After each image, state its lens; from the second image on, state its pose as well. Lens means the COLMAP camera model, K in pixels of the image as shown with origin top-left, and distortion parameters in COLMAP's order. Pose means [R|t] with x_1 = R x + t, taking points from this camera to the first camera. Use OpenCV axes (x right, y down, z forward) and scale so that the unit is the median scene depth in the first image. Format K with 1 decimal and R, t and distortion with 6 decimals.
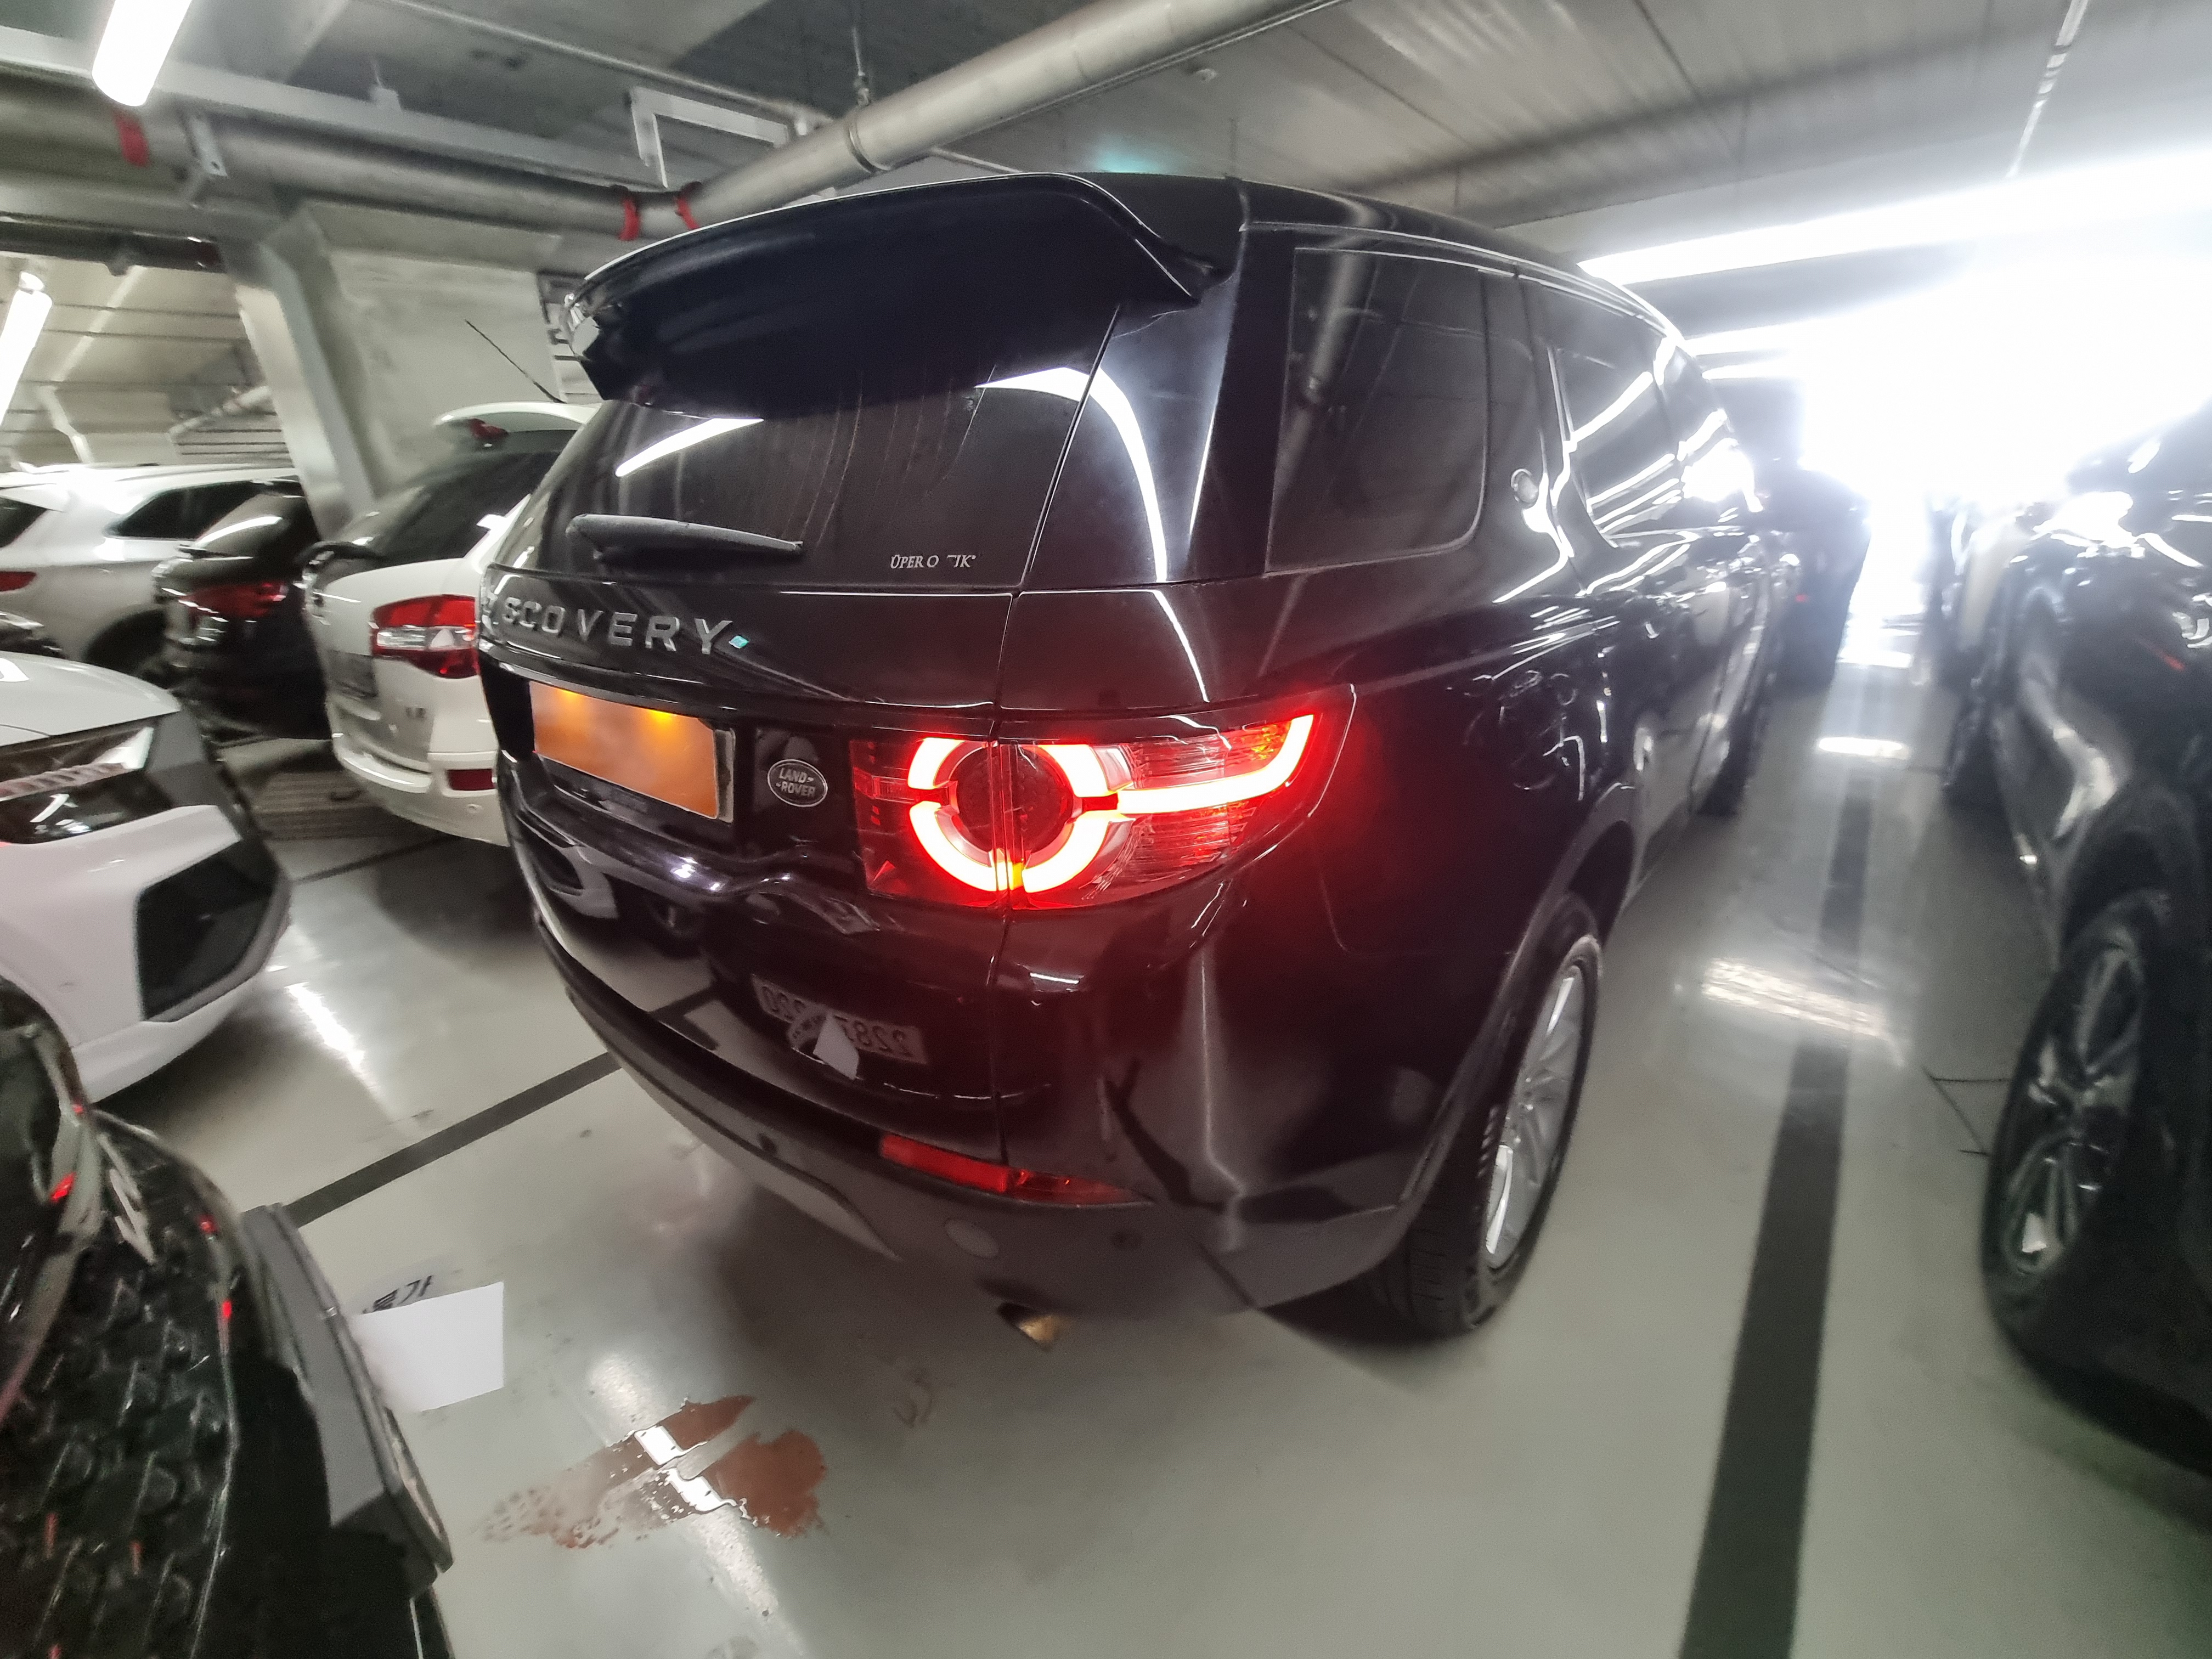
lens RADIAL K [[899.1, 0, 1112.2], [0, 899.1, 828.4], [0, 0, 1]] dist [-0.002083, -0.000616]
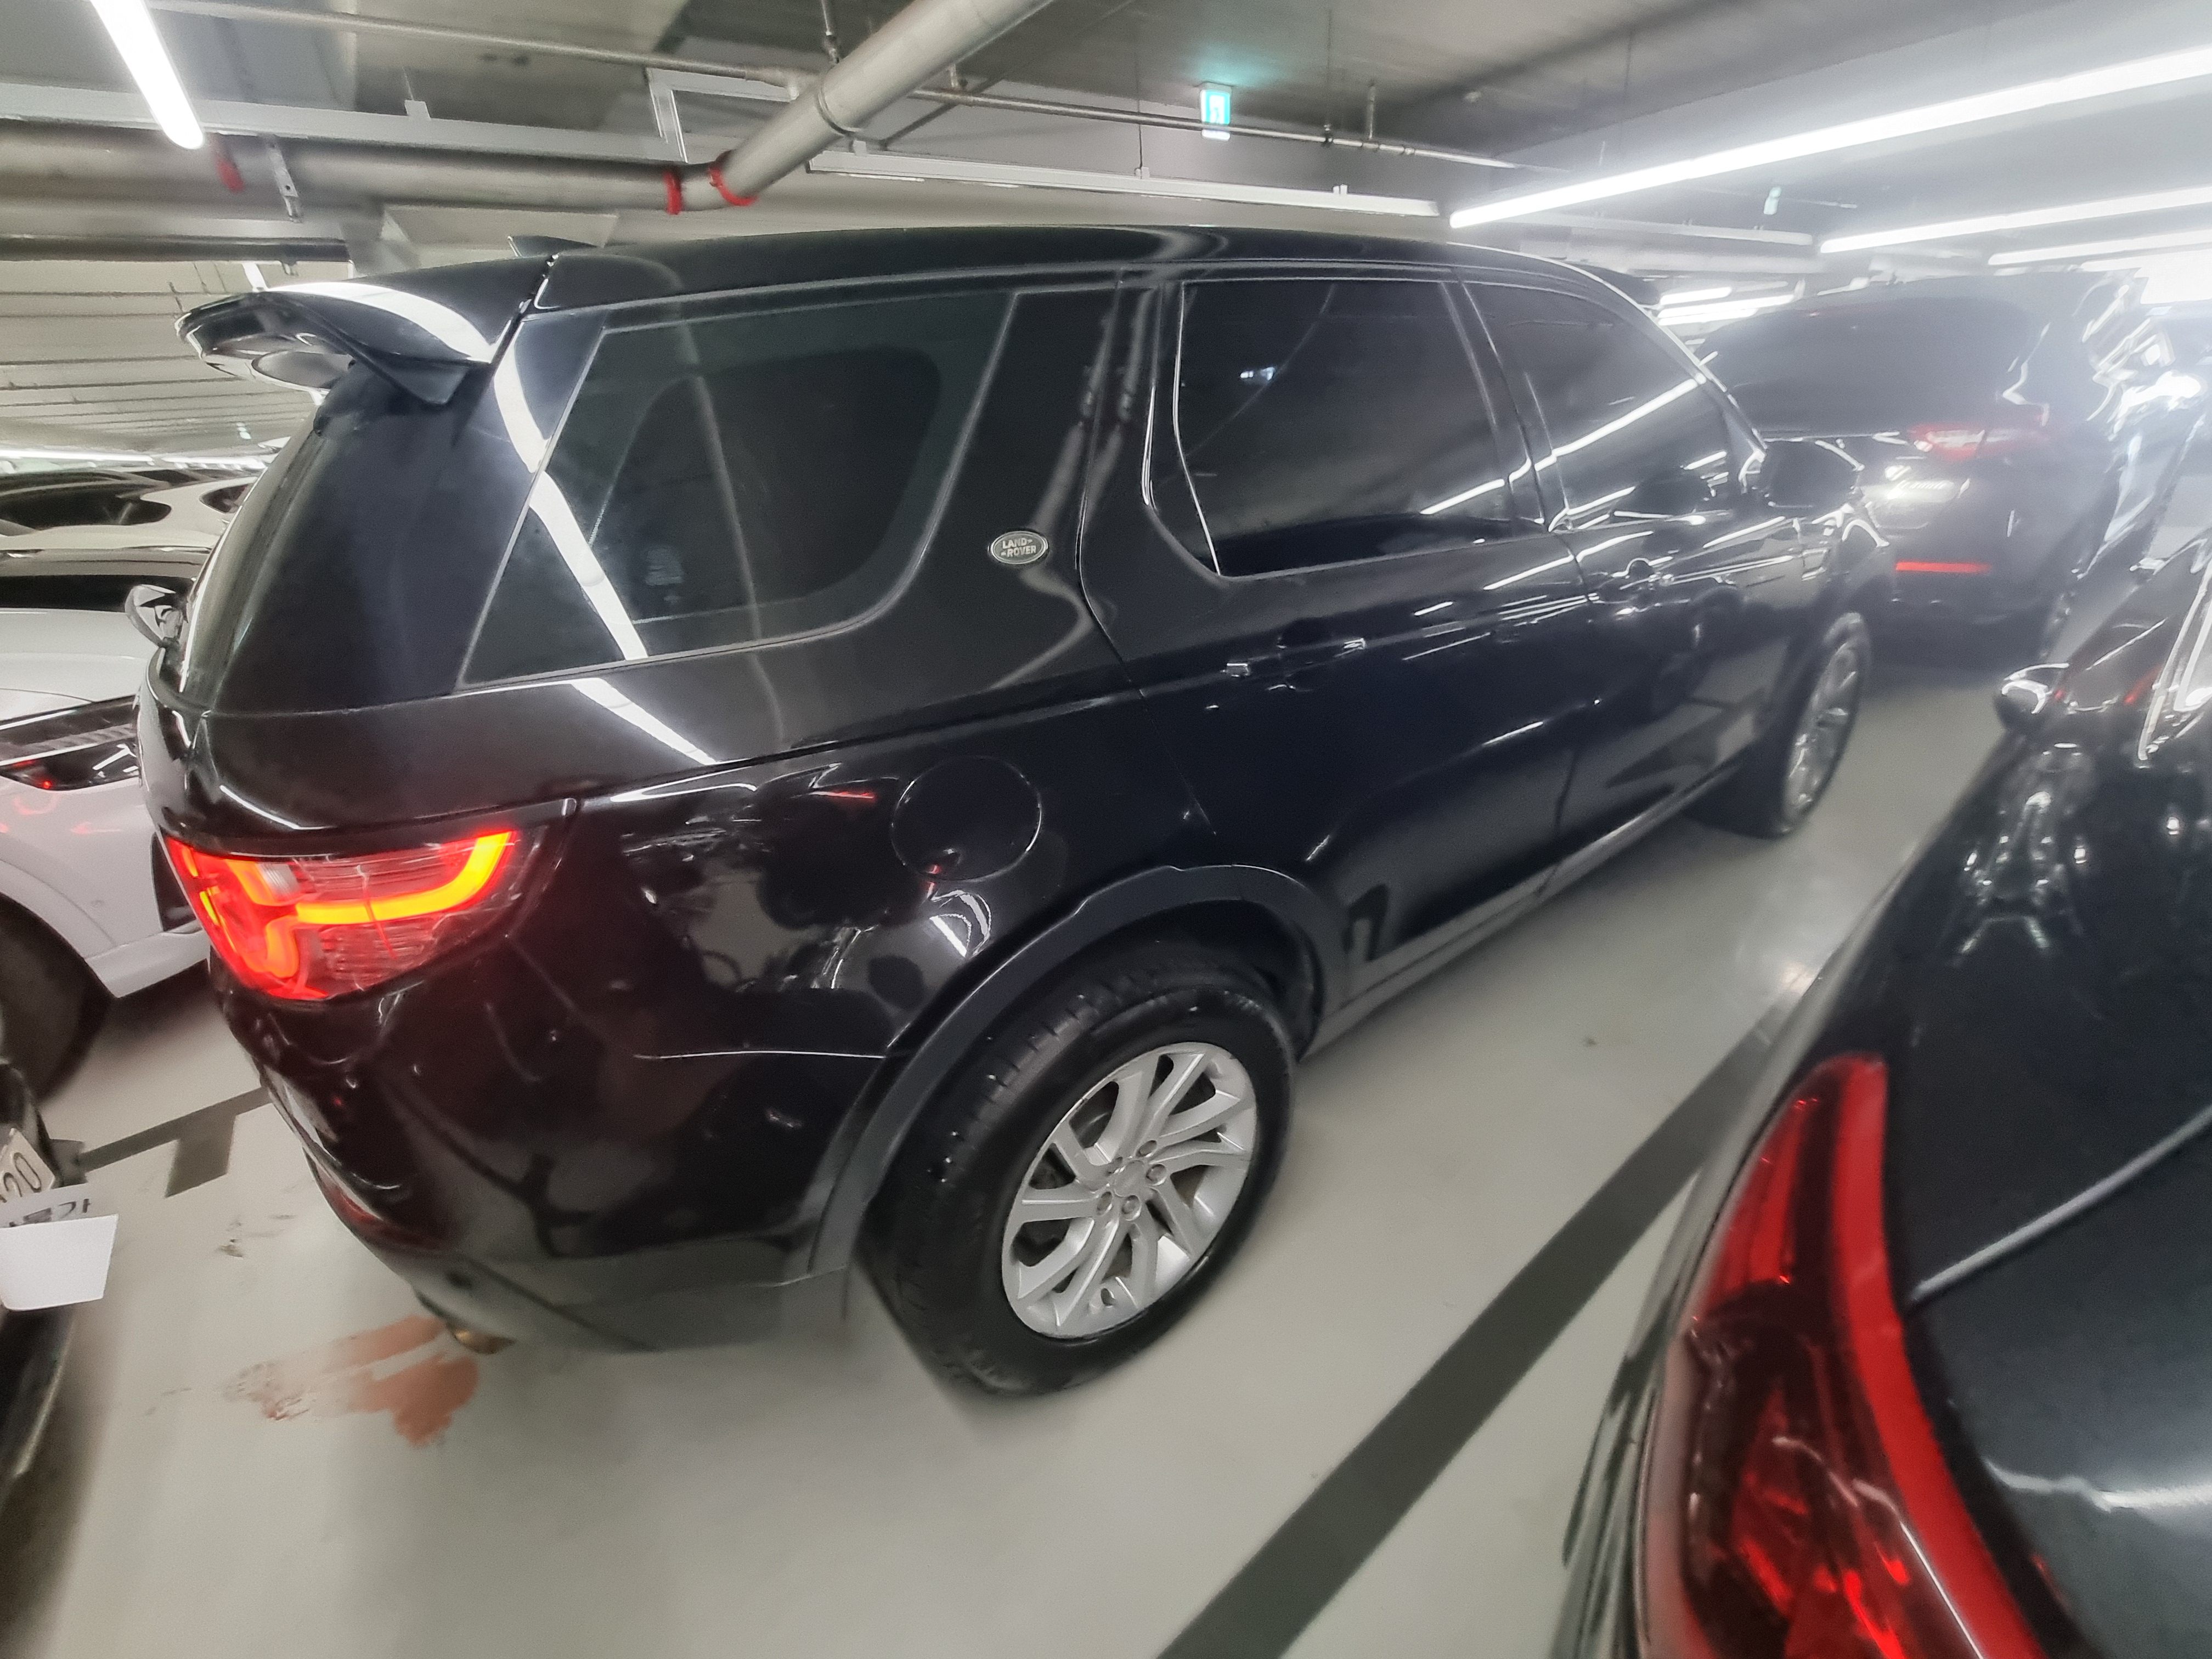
lens RADIAL K [[899.1, 0, 1112.2], [0, 899.1, 828.4], [0, 0, 1]] dist [-0.002083, -0.000616]
pose [[0.975711, 0.070564, -0.207386, 0.302337], [-0.054524, 0.995134, 0.082071, -0.069122], [0.212168, -0.068770, 0.974810, 0.044131]]
